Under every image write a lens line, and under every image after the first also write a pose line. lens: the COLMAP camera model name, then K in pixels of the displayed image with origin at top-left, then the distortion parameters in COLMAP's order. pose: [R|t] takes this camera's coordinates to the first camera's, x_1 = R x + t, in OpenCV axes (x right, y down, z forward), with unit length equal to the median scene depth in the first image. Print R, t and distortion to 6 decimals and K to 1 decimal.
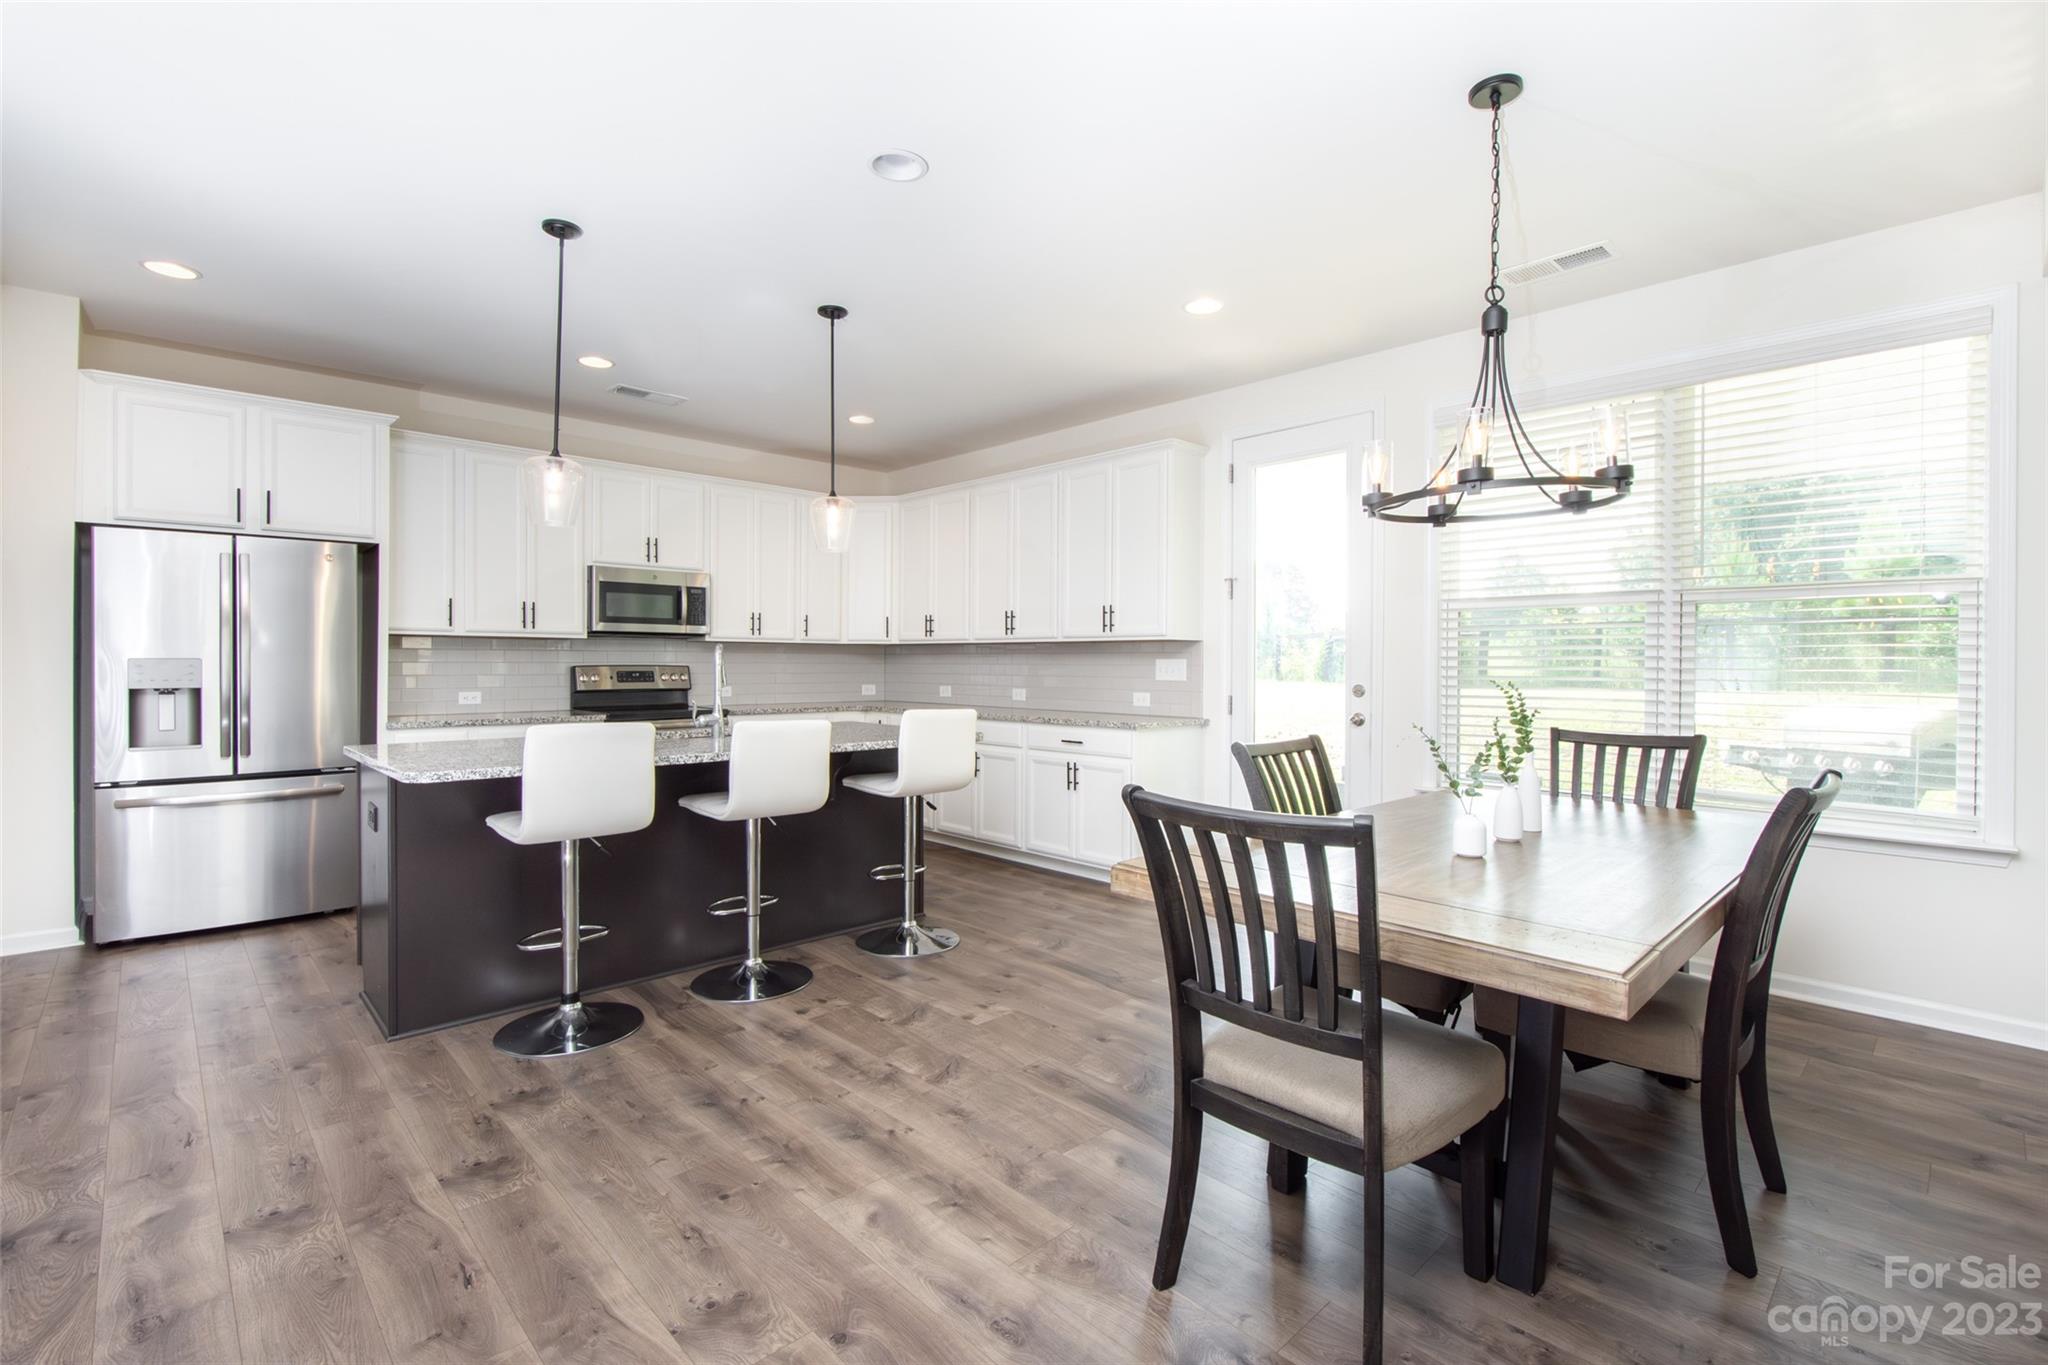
lens RADIAL K [[915.2, 0, 1009.0], [0, 915.2, 667.6], [0, 0, 1]] dist [0.009420, 0.000055]
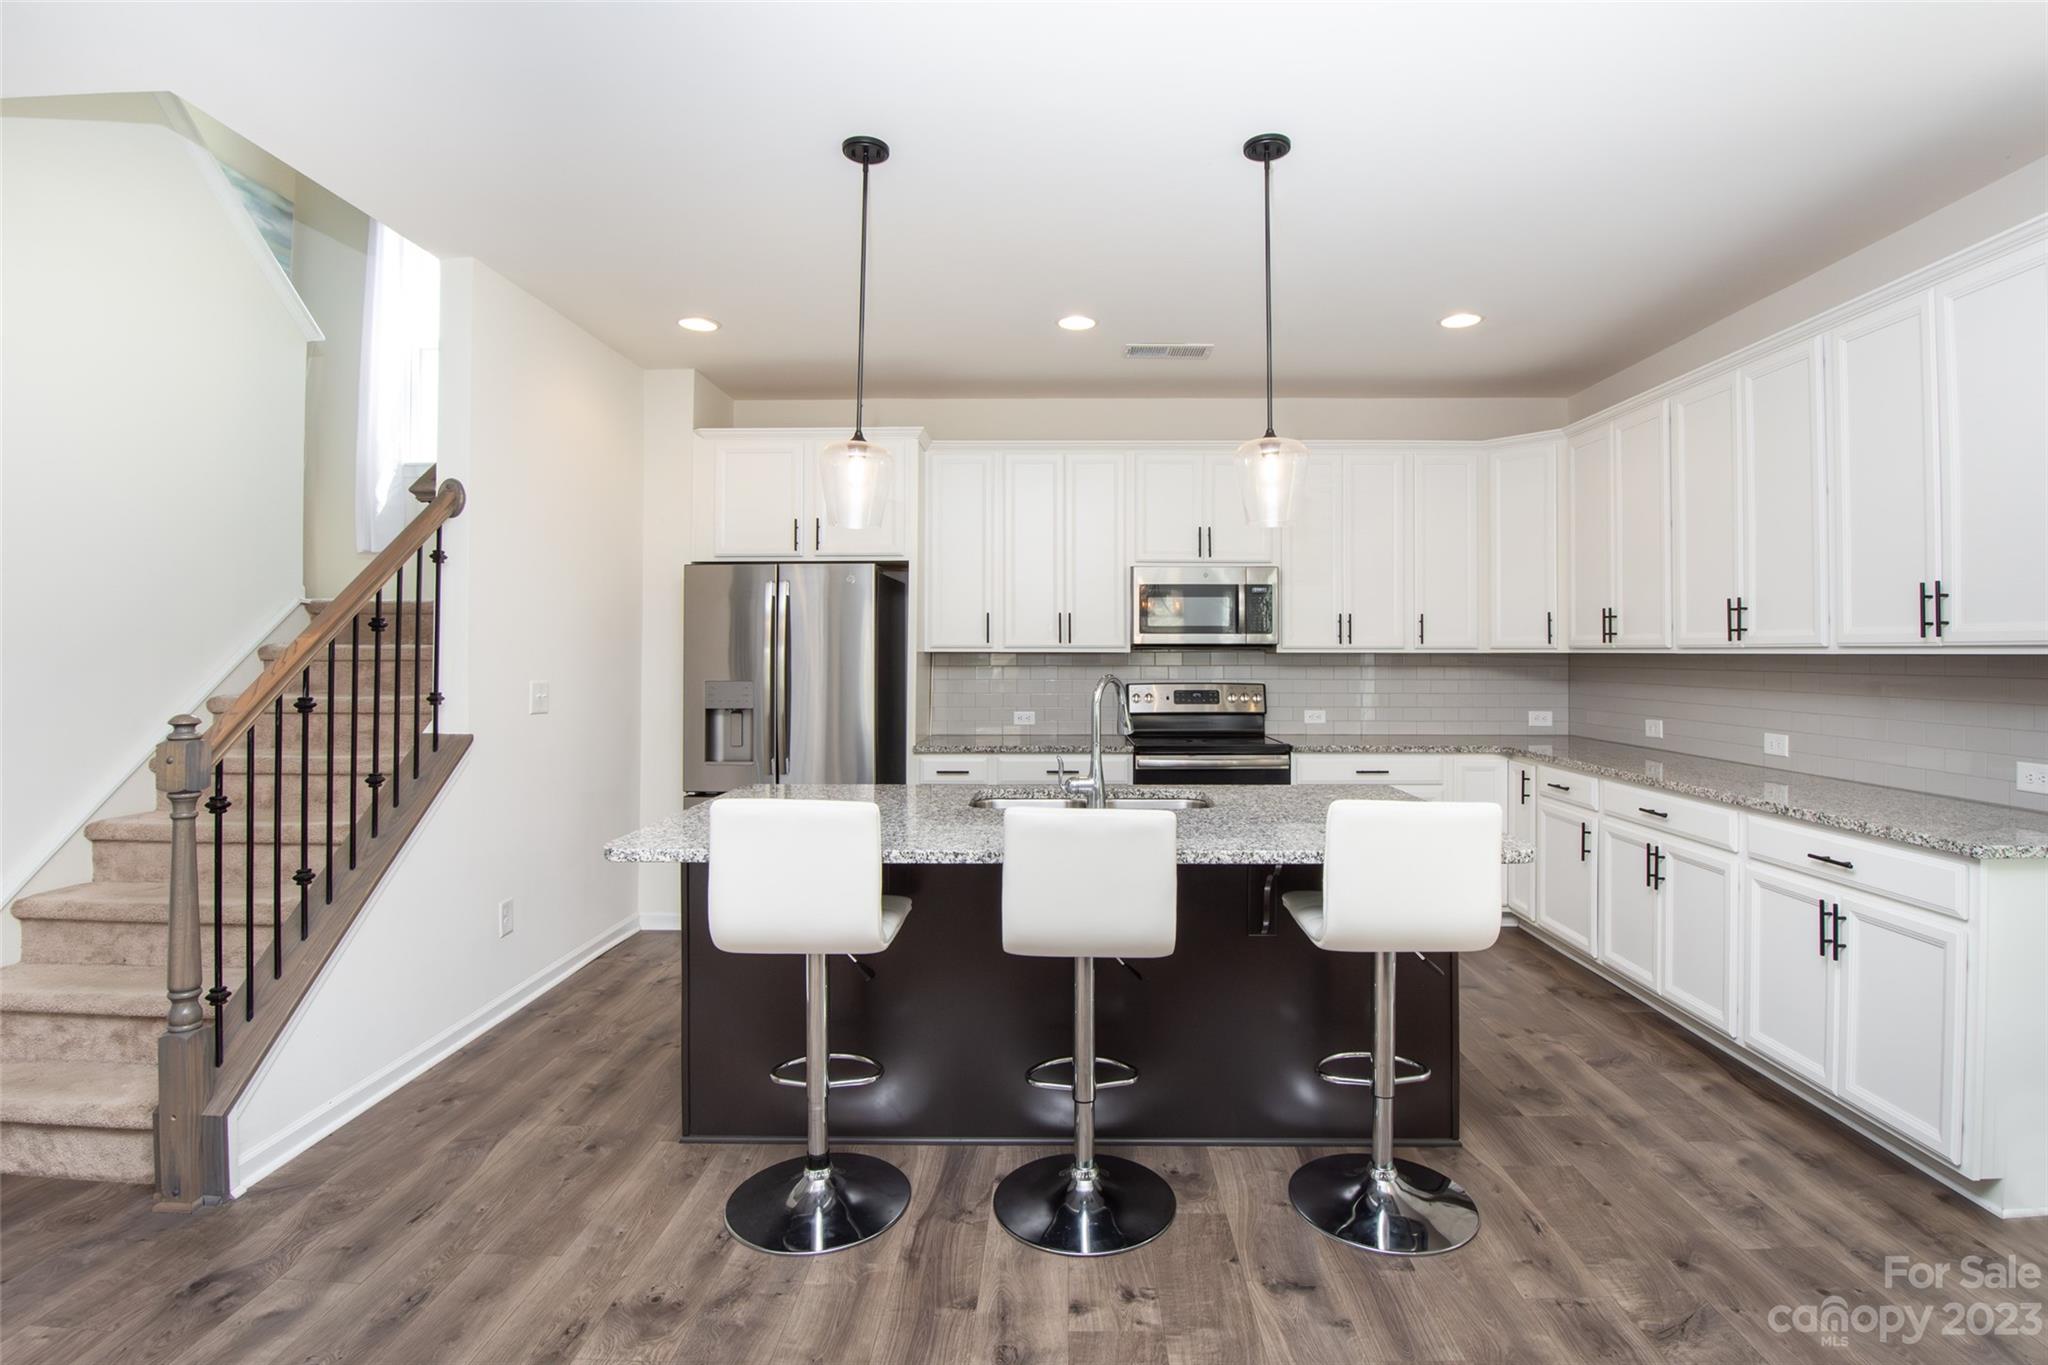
lens RADIAL K [[978.5, 0, 1054.9], [0, 978.5, 639.9], [0, 0, 1]] dist [-0.010633, -0.013899]
pose [[0.723330, -0.012874, -0.690382, 0.157668], [-0.001120, 0.999803, -0.019818, -0.035251], [0.690502, 0.015108, 0.723173, 0.409988]]
